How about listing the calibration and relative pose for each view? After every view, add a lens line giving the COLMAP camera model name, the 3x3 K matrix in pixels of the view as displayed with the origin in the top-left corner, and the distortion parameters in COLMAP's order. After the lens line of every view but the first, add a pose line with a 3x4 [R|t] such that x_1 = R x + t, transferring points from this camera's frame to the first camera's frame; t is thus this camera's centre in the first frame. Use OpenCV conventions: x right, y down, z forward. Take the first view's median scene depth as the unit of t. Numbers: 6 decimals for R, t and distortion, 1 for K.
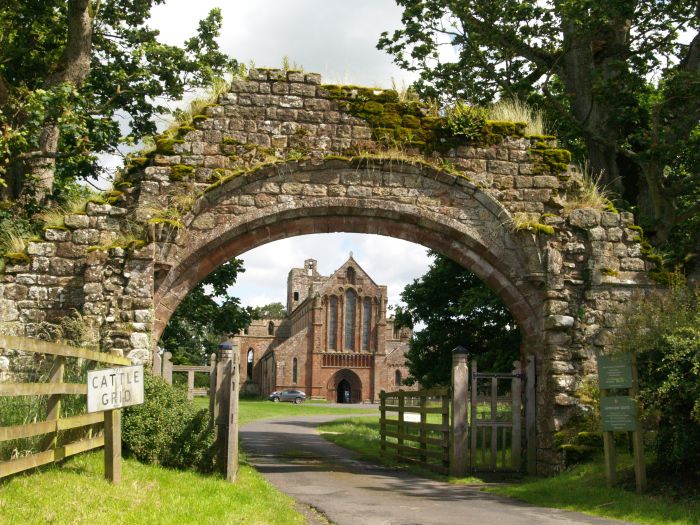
lens RADIAL K [[708.8, 0, 350.0], [0, 708.8, 262.5], [0, 0, 1]] dist [-0.107386, 0.009891]
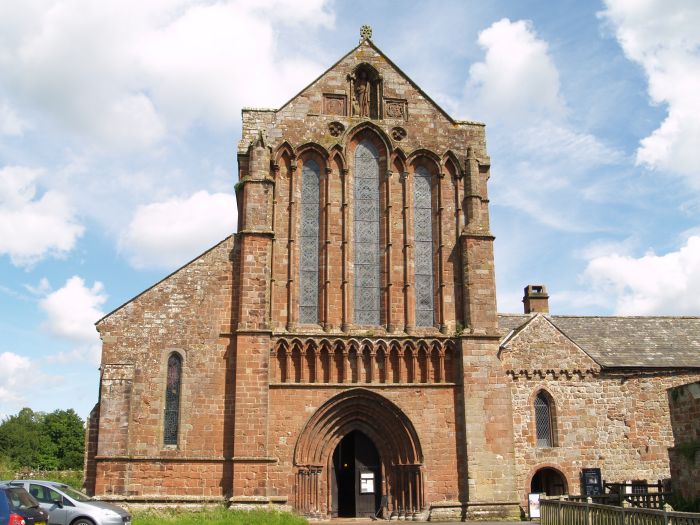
lens RADIAL K [[708.8, 0, 350.0], [0, 708.8, 262.5], [0, 0, 1]] dist [-0.107386, 0.009891]
pose [[0.997982, -0.046556, -0.043172, 0.003462], [0.041455, 0.992807, -0.112320, 0.129707], [0.048090, 0.110304, 0.992734, 0.707768]]
